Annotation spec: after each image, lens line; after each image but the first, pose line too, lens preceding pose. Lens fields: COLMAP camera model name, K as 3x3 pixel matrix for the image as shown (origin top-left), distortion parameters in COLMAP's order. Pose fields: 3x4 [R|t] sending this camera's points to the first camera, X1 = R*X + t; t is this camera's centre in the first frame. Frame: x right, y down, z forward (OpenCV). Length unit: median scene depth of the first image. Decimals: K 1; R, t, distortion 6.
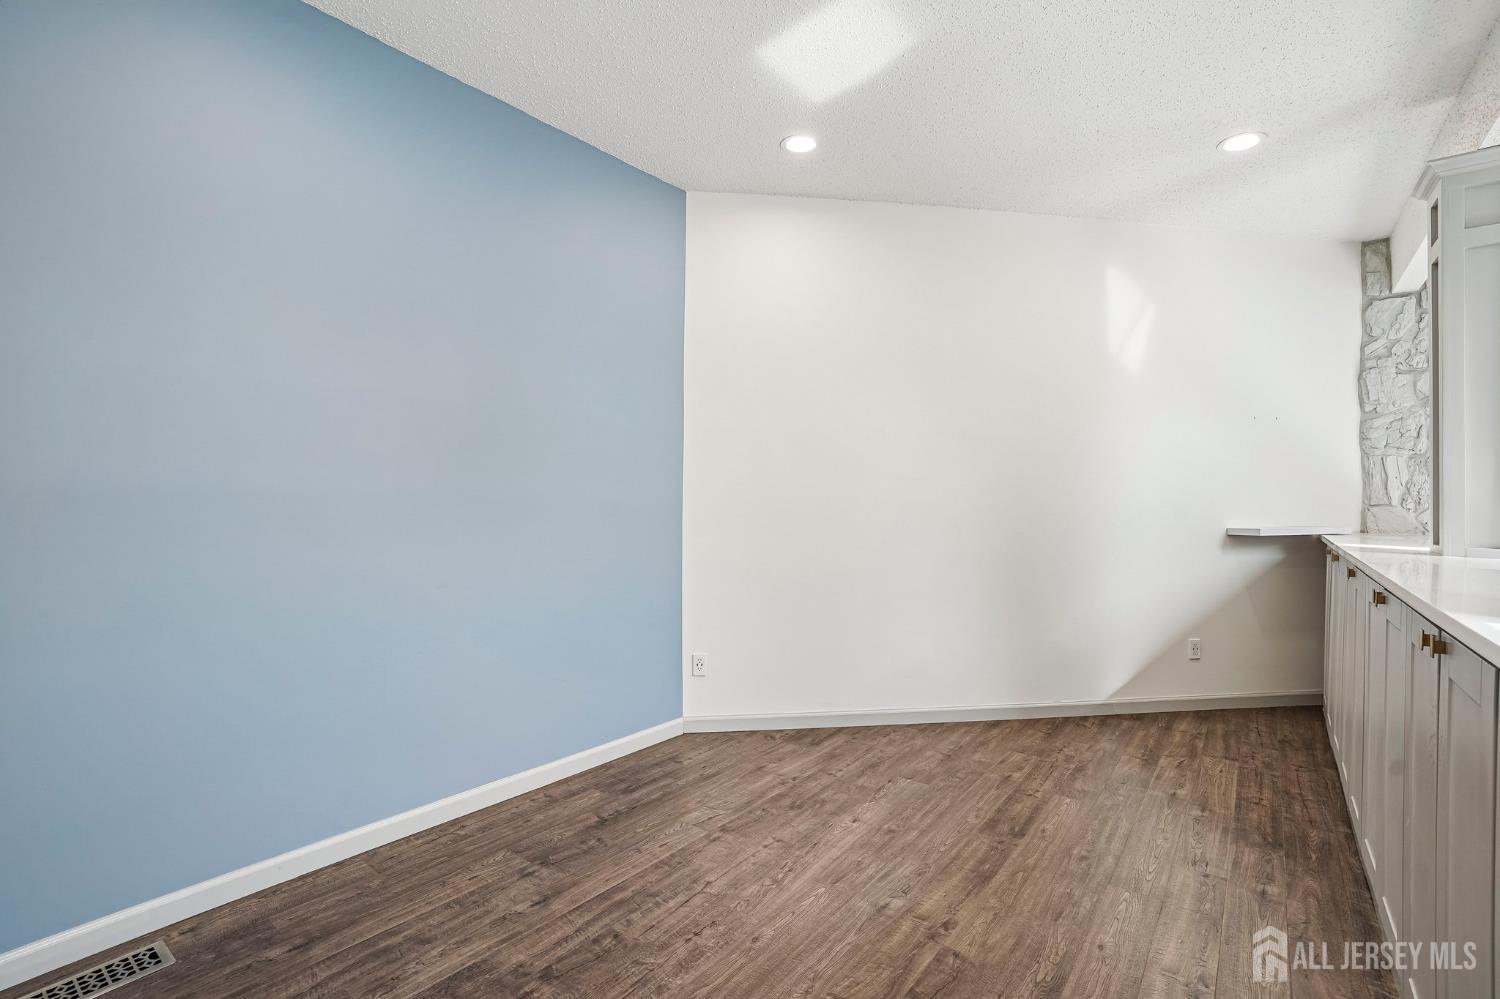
lens RADIAL K [[696.4, 0, 754.3], [0, 696.4, 497.3], [0, 0, 1]] dist [-0.085583, 0.037711]
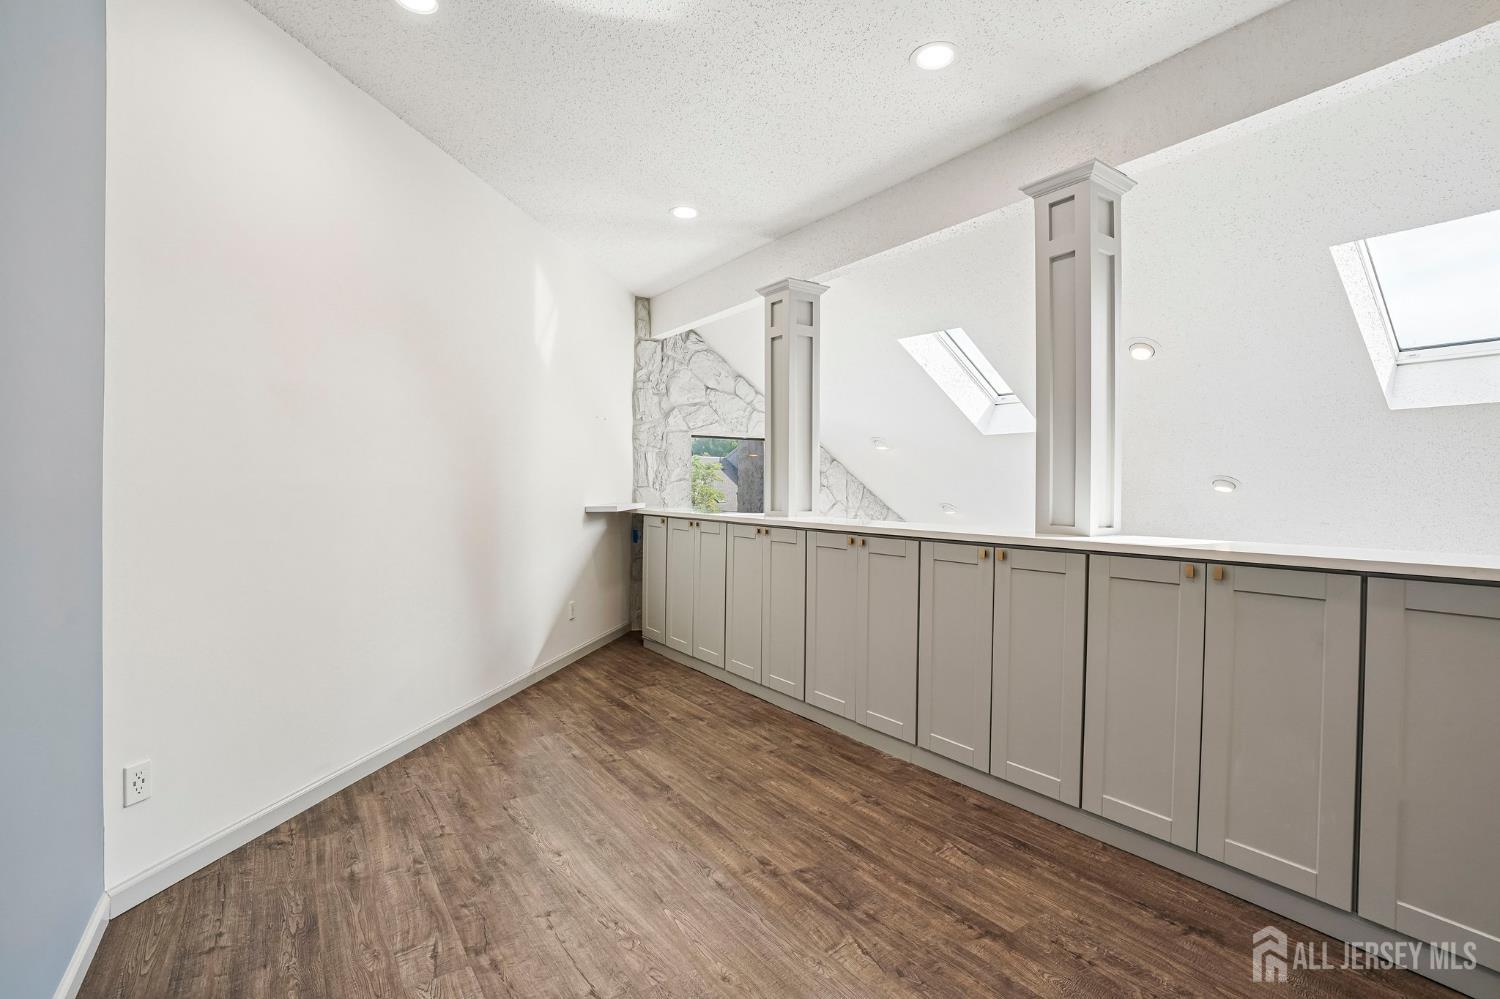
lens RADIAL K [[693.8, 0, 754.7], [0, 693.8, 497.5], [0, 0, 1]] dist [-0.083664, 0.033250]
pose [[0.299399, -0.020555, 0.953907, -0.508582], [-0.004358, 0.999728, 0.022911, -0.000151], [-0.954118, -0.011017, 0.299228, 0.441023]]
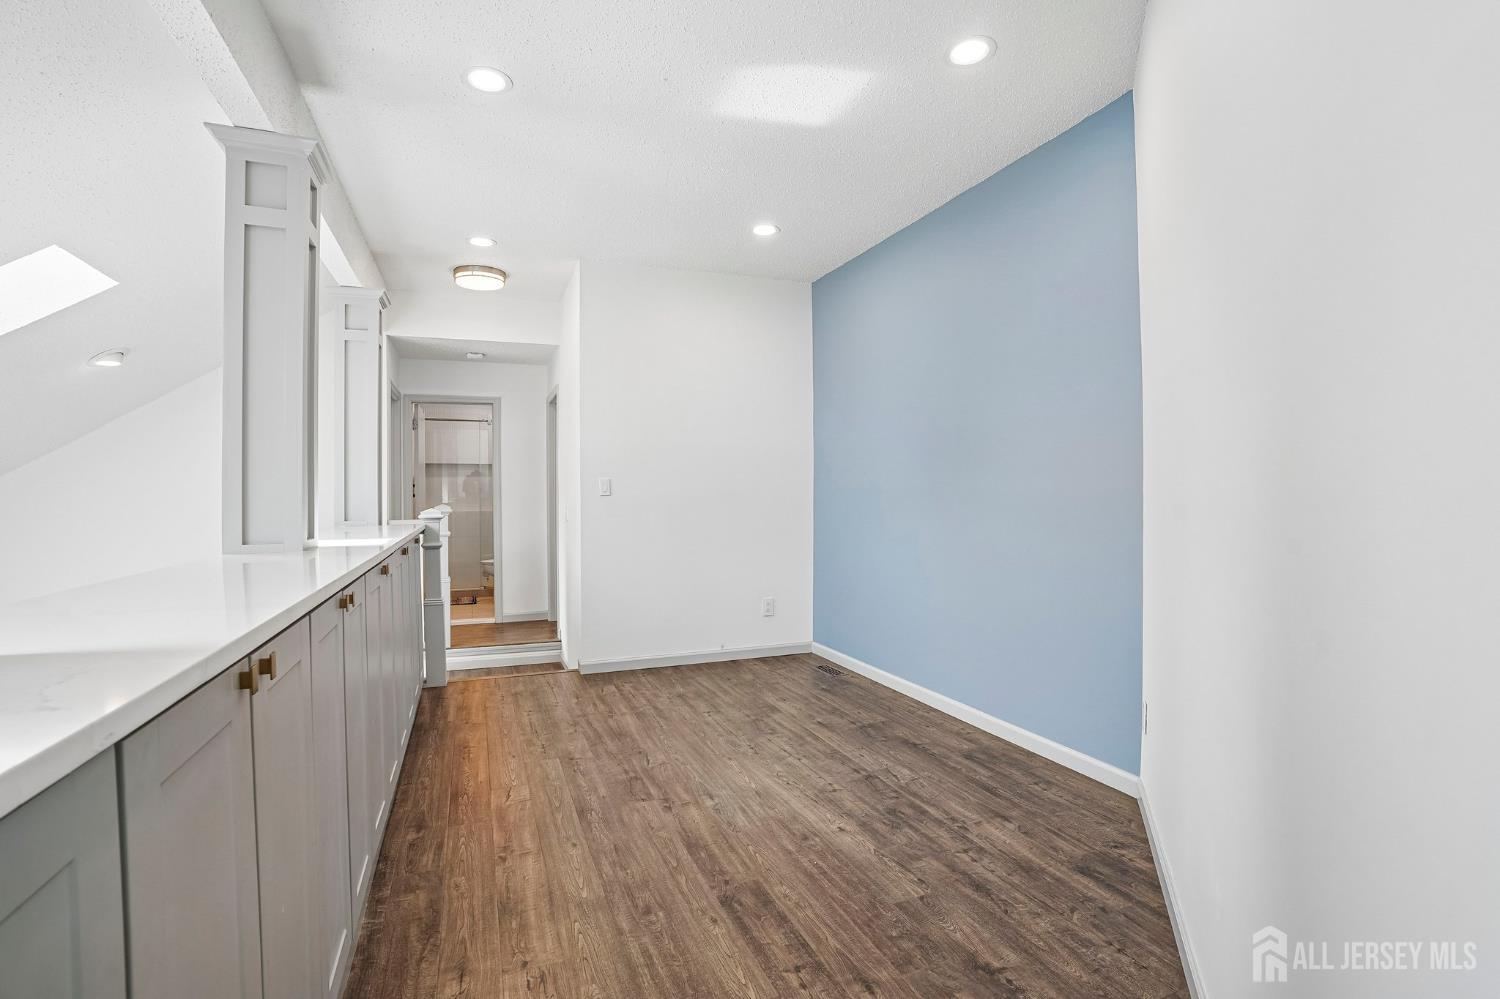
lens RADIAL K [[693.8, 0, 754.7], [0, 693.8, 497.5], [0, 0, 1]] dist [-0.083664, 0.033250]
pose [[-0.507637, 0.001132, -0.861571, 0.891455], [0.004410, 0.999989, -0.001284, 0.007771], [0.861560, -0.004452, -0.507636, 1.195659]]
